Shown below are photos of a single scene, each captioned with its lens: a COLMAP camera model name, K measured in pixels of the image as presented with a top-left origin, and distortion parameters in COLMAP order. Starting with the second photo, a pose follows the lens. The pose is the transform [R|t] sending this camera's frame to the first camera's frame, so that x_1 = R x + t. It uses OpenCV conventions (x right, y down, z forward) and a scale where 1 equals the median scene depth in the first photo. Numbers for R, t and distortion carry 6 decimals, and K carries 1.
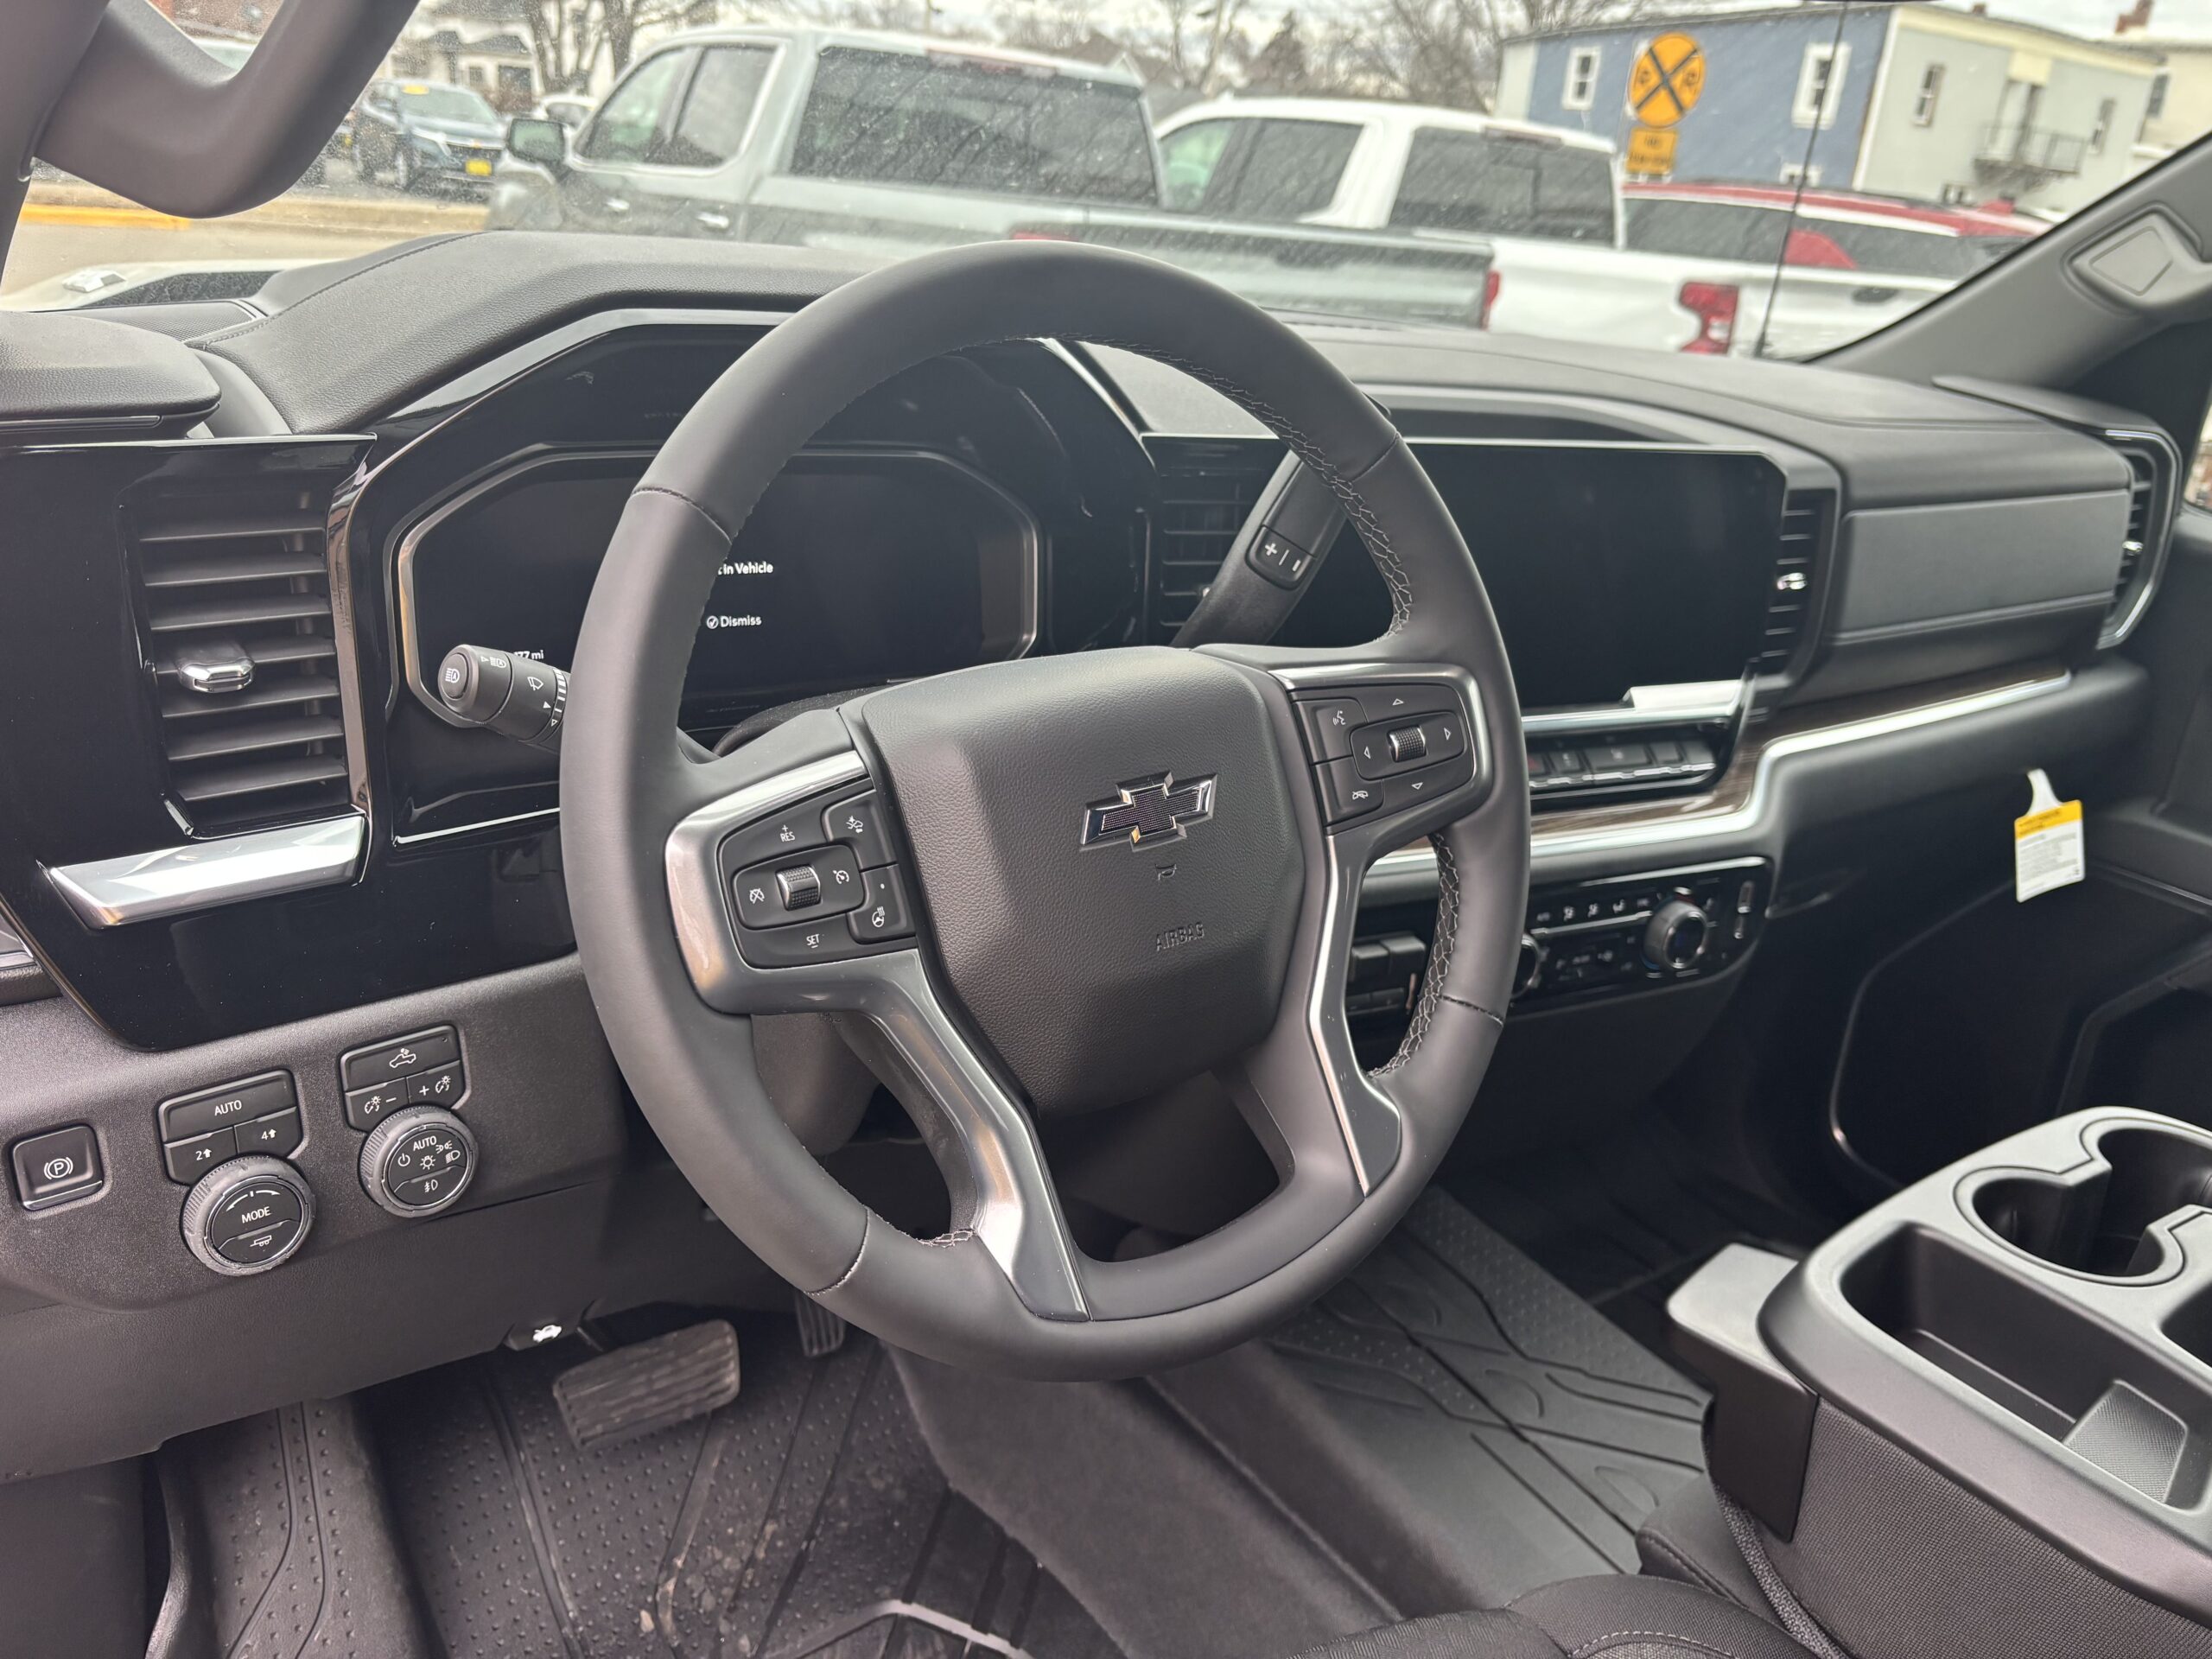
lens RADIAL K [[1701.5, 0, 1106.0], [0, 1701.5, 829.5], [0, 0, 1]] dist [-0.002684, 0.003584]
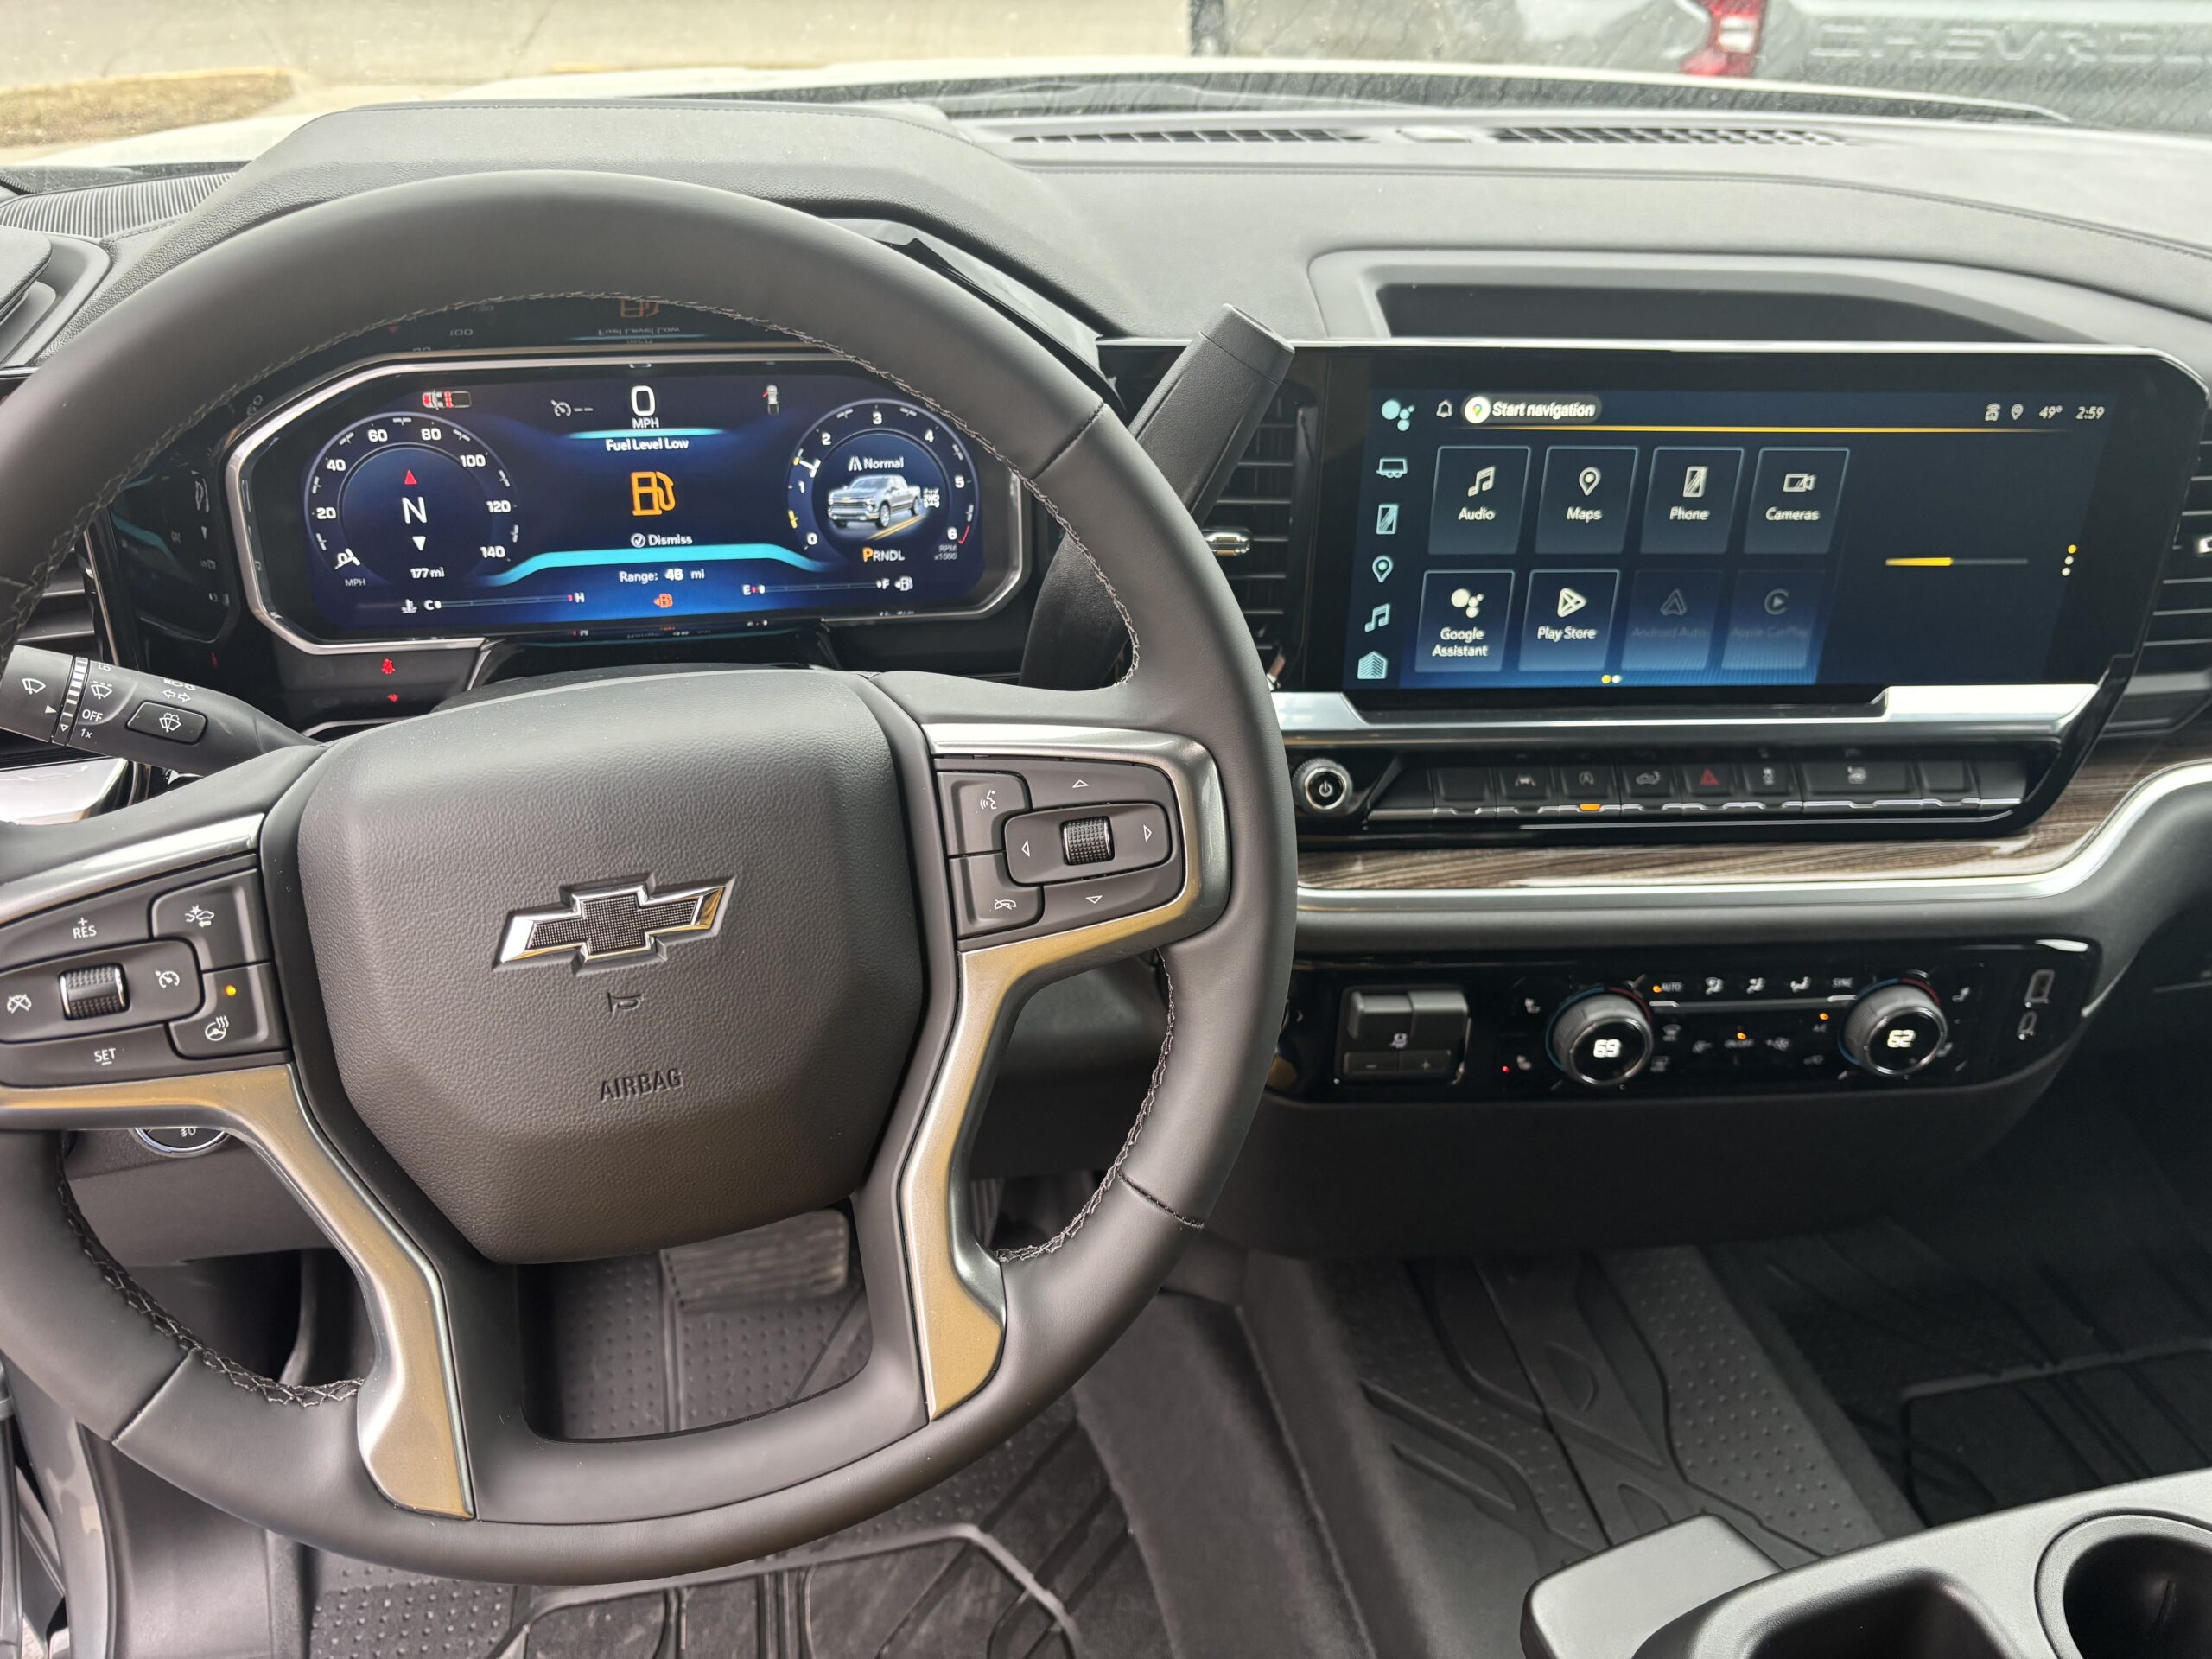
lens RADIAL K [[1701.5, 0, 1106.0], [0, 1701.5, 829.5], [0, 0, 1]] dist [-0.002684, 0.003584]
pose [[0.915913, 0.139584, -0.376325, 0.272019], [-0.085430, 0.983894, 0.157016, -0.102480], [0.392181, -0.111663, 0.913086, 0.201007]]
